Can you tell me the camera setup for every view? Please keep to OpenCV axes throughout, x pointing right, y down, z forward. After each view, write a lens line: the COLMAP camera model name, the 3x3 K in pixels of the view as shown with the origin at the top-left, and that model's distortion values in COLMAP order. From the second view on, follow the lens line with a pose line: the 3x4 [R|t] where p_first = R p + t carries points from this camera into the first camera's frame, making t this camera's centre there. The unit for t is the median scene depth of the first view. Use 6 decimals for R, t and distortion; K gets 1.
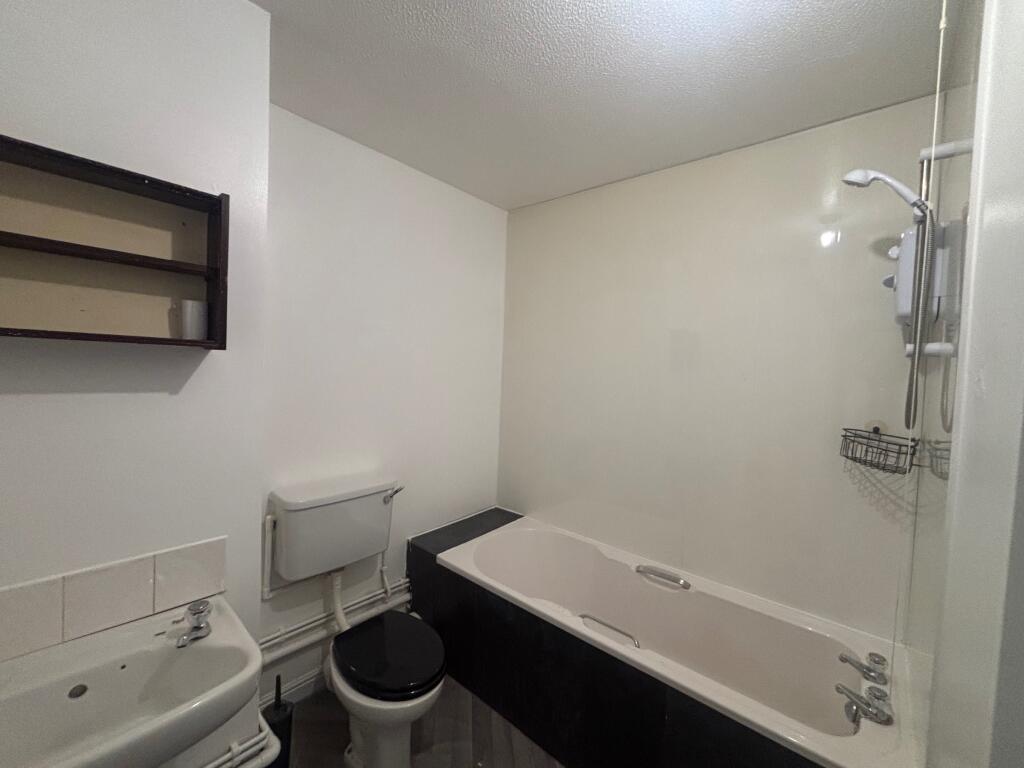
lens RADIAL K [[414.1, 0, 511.3], [0, 414.1, 381.6], [0, 0, 1]] dist [-0.002268, 0.000662]
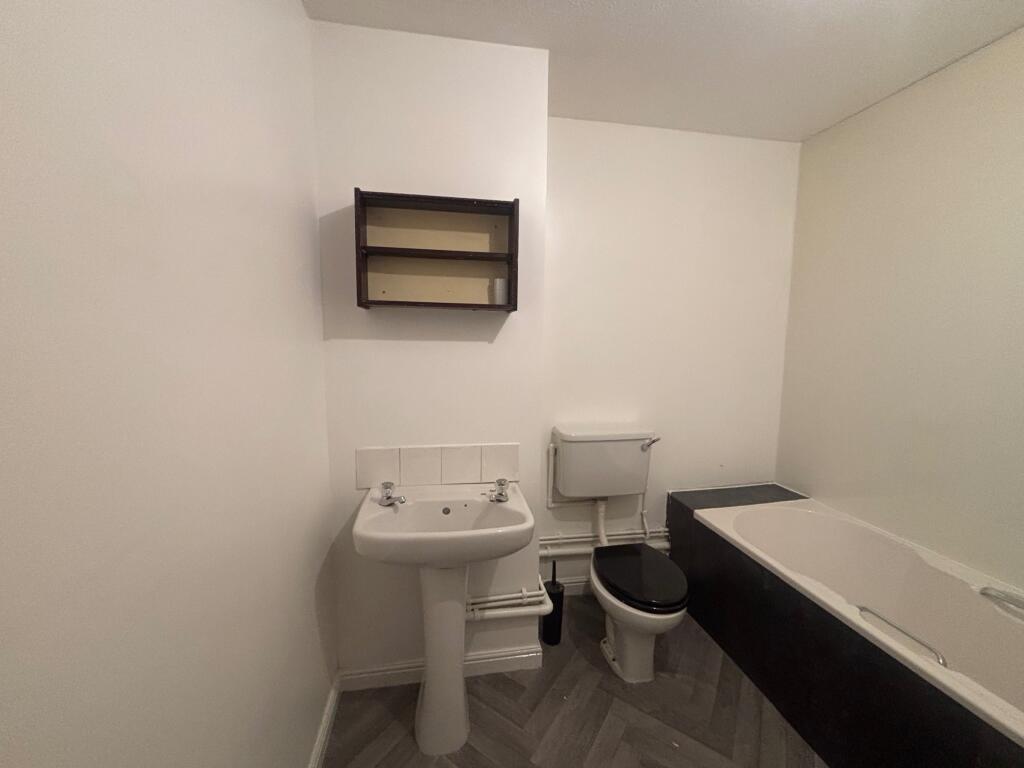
lens RADIAL K [[414.1, 0, 511.3], [0, 414.1, 381.6], [0, 0, 1]] dist [-0.002268, 0.000662]
pose [[0.776302, 0.033605, -0.629465, 0.126642], [-0.001944, 0.998701, 0.050921, 0.060677], [0.630359, -0.038306, 0.775358, -0.082413]]
